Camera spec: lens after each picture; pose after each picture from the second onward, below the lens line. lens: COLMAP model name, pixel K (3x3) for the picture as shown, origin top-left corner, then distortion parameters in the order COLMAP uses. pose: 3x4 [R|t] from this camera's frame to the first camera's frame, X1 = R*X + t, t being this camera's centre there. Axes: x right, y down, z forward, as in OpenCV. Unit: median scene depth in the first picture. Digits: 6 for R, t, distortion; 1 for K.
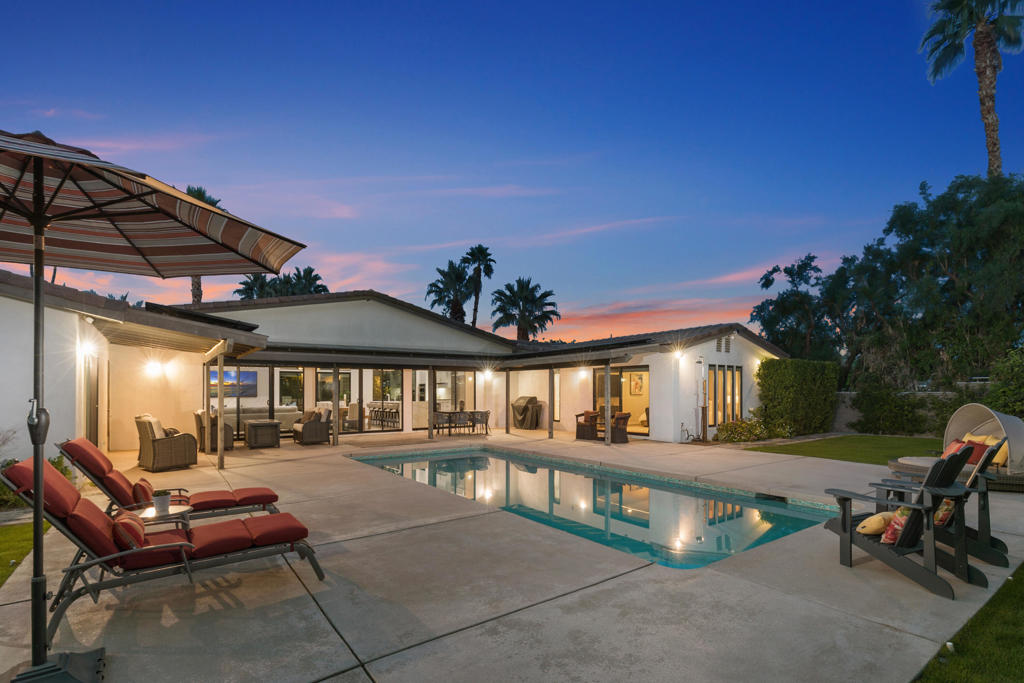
lens RADIAL K [[483.7, 0, 512.1], [0, 483.7, 394.3], [0, 0, 1]] dist [-0.000586, -0.000237]
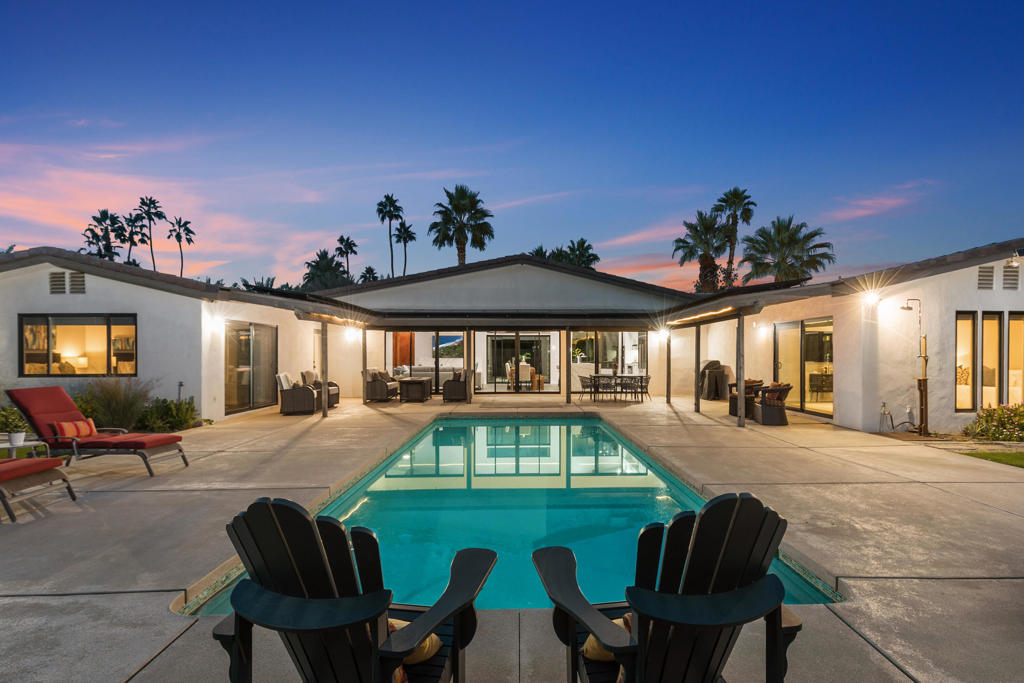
lens RADIAL K [[477.1, 0, 558.0], [0, 477.1, 354.9], [0, 0, 1]] dist [0.001656, -0.001142]
pose [[0.828267, 0.003945, -0.560320, 0.234724], [-0.006086, 0.999980, -0.001955, -0.000815], [0.560300, 0.005029, 0.828274, 0.146982]]
